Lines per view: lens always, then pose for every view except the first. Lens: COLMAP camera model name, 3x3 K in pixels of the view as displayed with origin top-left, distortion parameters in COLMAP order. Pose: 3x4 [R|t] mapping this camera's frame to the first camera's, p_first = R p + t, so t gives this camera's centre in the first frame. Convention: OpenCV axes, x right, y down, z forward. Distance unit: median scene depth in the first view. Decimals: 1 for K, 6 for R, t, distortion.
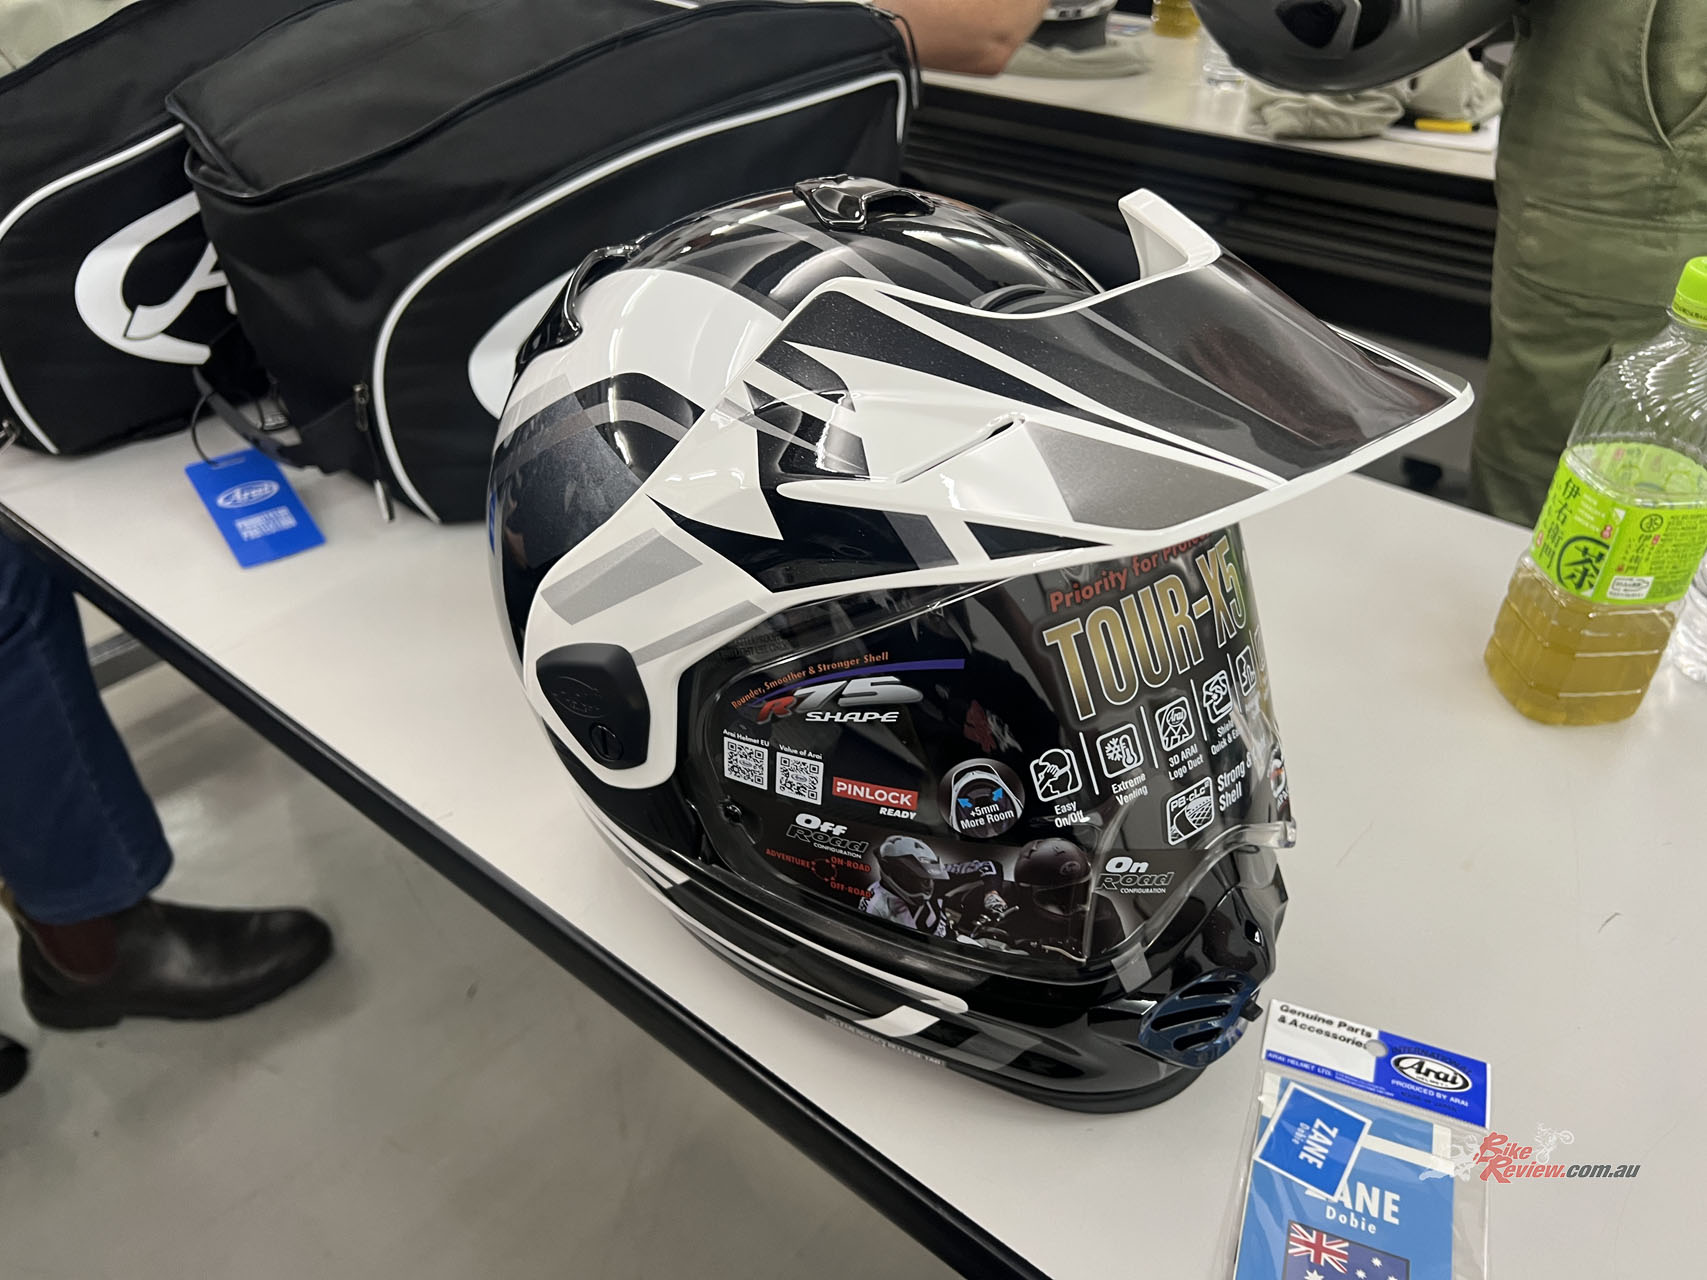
lens RADIAL K [[1279.5, 0, 1016.4], [0, 1279.5, 639.0], [0, 0, 1]] dist [0.003522, -0.008635]
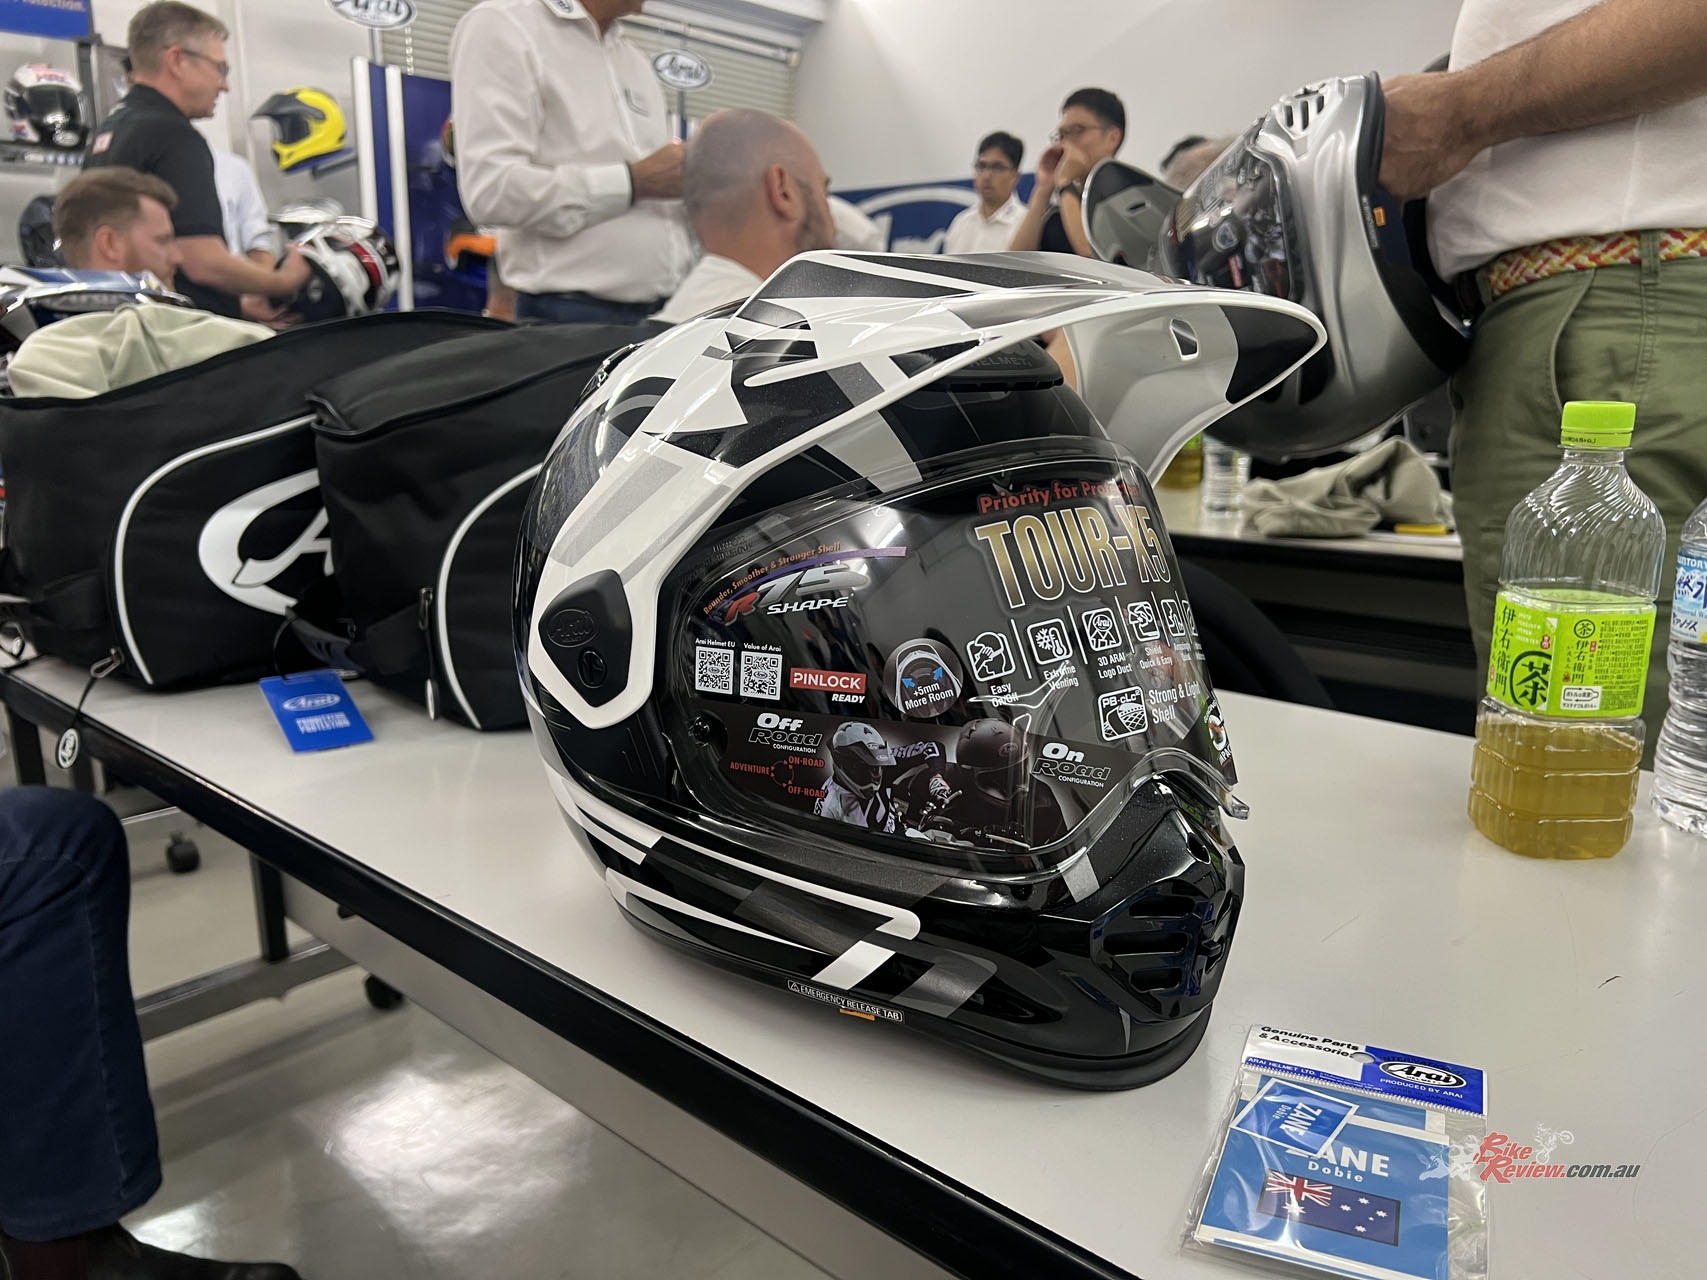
lens RADIAL K [[1279.5, 0, 1016.4], [0, 1279.5, 639.0], [0, 0, 1]] dist [0.003522, -0.008635]
pose [[0.998337, -0.045138, -0.035863, 0.089182], [0.027823, 0.922075, -0.386009, 0.496701], [0.050492, 0.384369, 0.921798, -0.020563]]
